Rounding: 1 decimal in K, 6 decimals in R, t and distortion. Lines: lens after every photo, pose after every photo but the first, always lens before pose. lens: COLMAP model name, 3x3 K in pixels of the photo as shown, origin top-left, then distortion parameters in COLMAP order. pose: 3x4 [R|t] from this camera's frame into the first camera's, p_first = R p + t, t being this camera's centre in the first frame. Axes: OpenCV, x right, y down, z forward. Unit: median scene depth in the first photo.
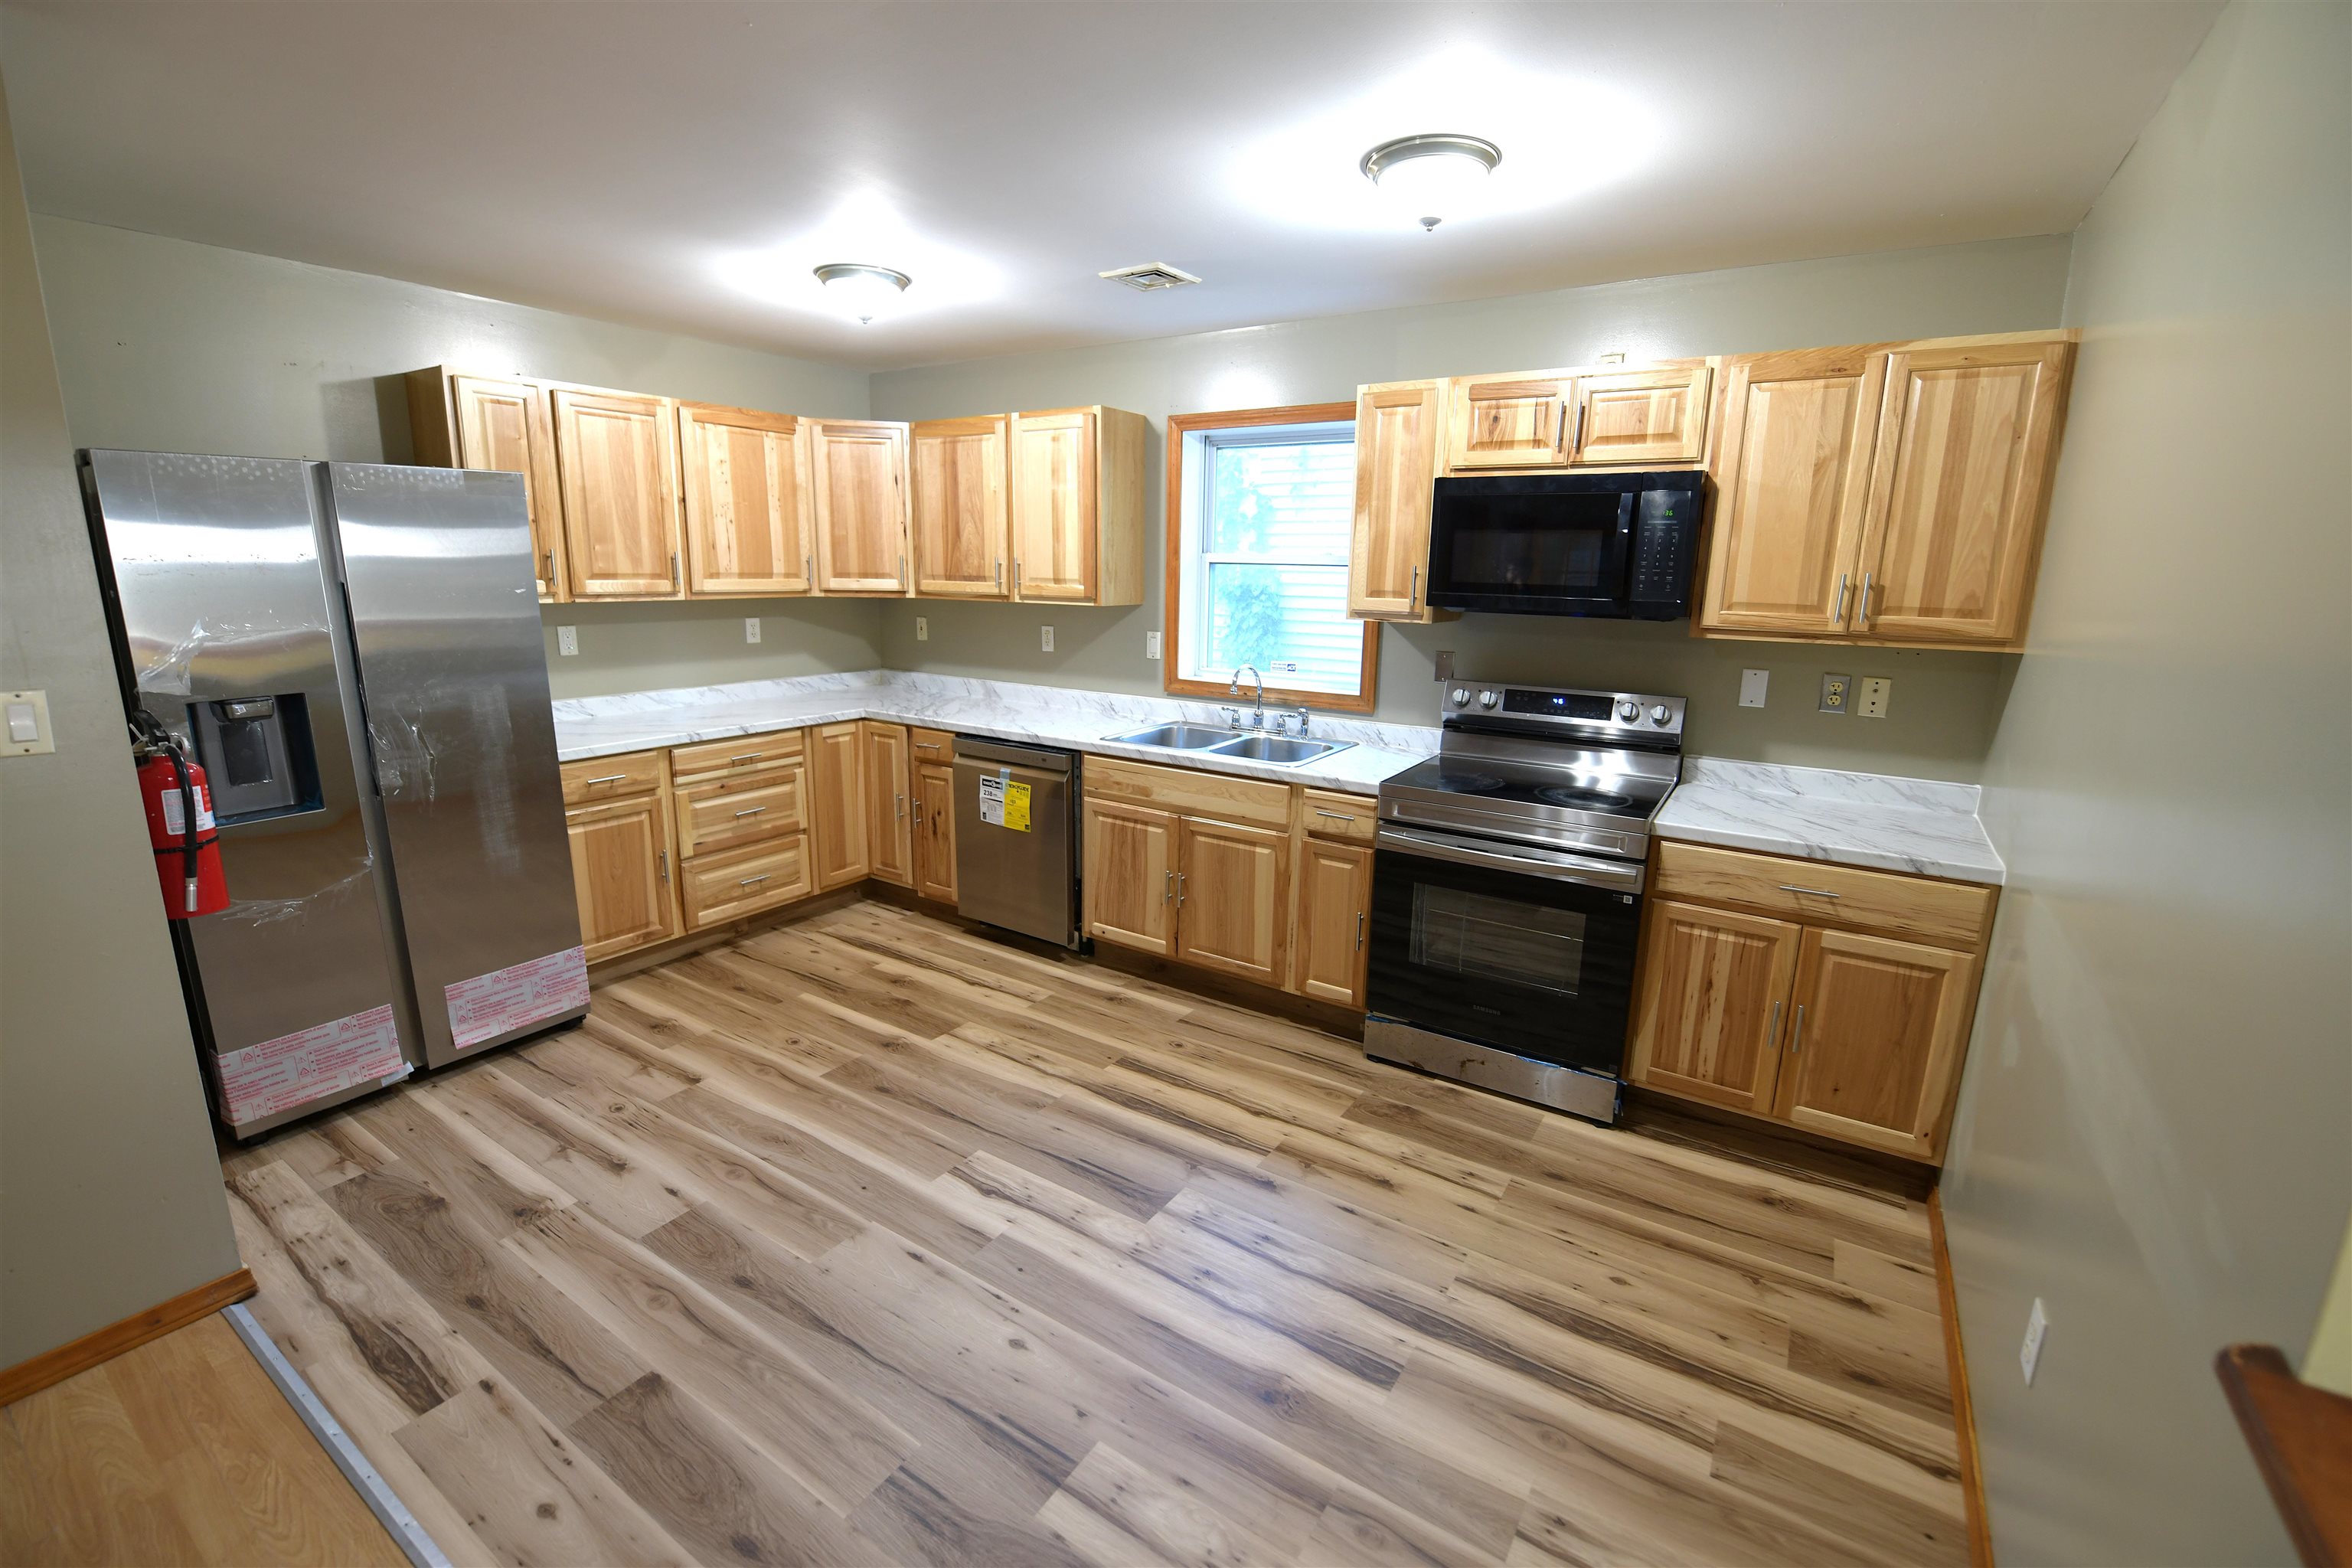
lens RADIAL K [[985.0, 0, 1183.9], [0, 985.0, 775.3], [0, 0, 1]] dist [-0.019591, 0.000037]
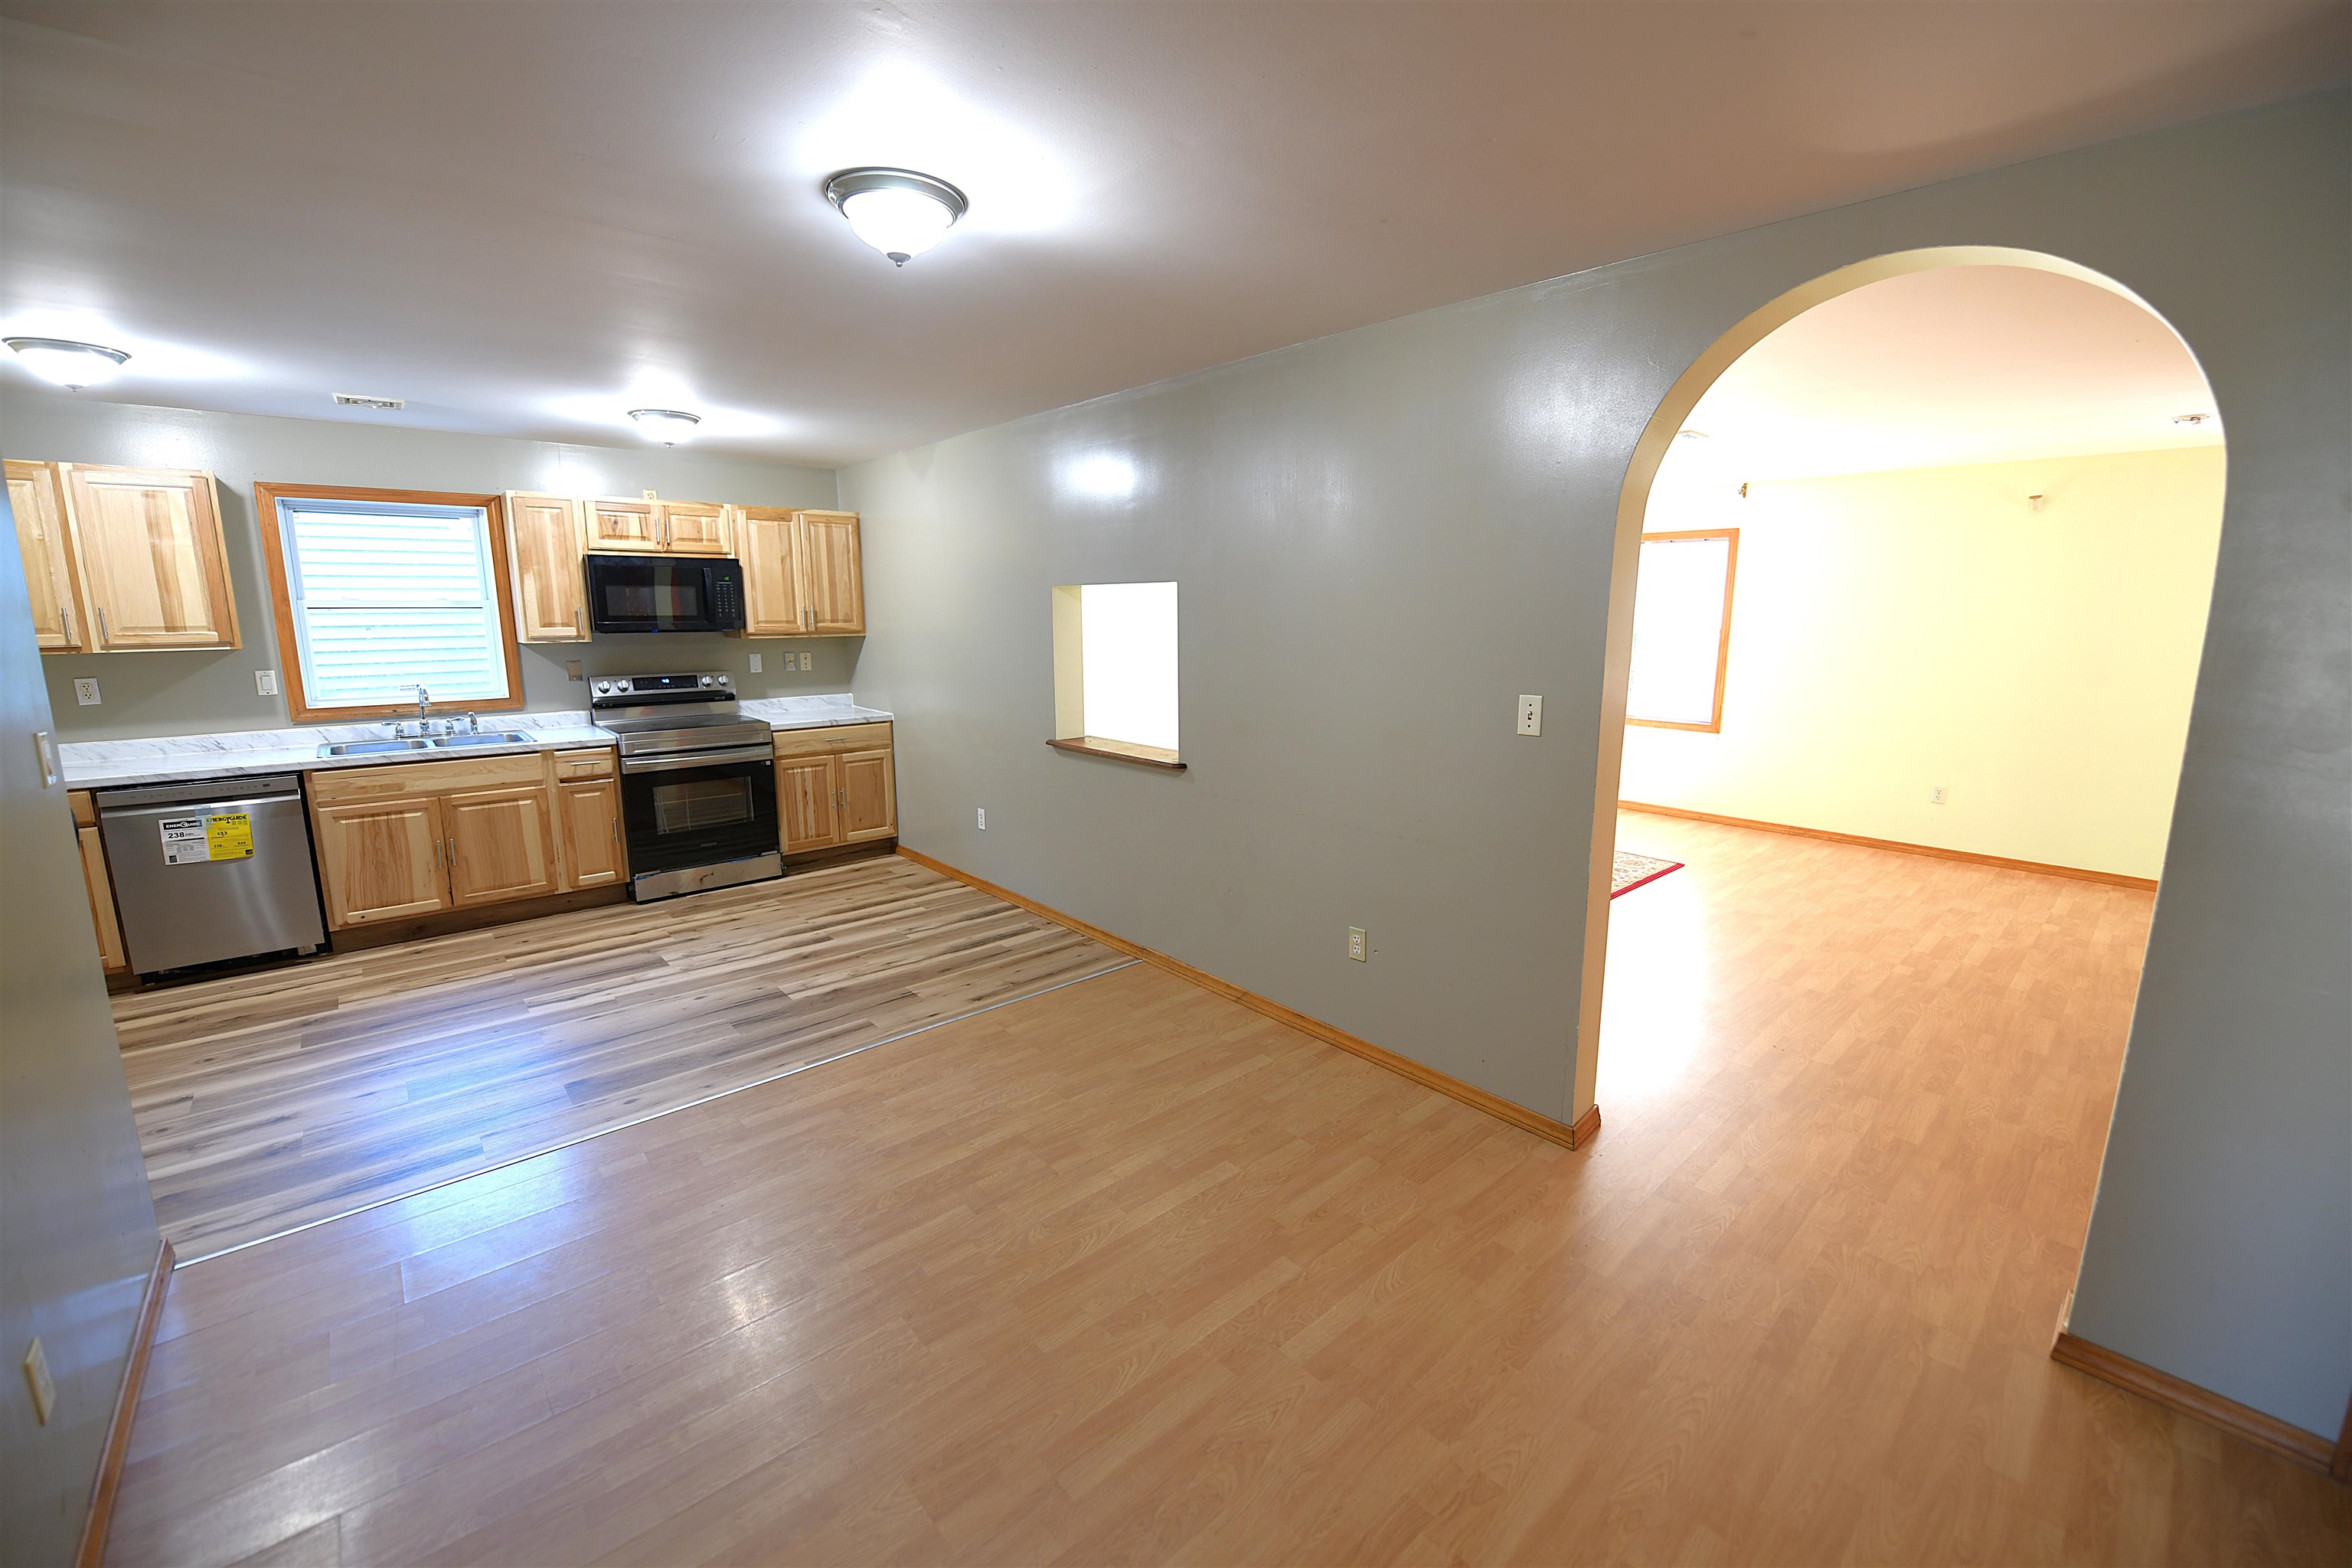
lens RADIAL K [[954.7, 0, 1192.4], [0, 954.7, 765.4], [0, 0, 1]] dist [-0.019587, -0.000672]
pose [[0.255608, -0.177183, 0.950406, -1.163313], [0.203292, 0.970933, 0.126335, 0.055608], [-0.945165, 0.160918, 0.284198, -0.403427]]
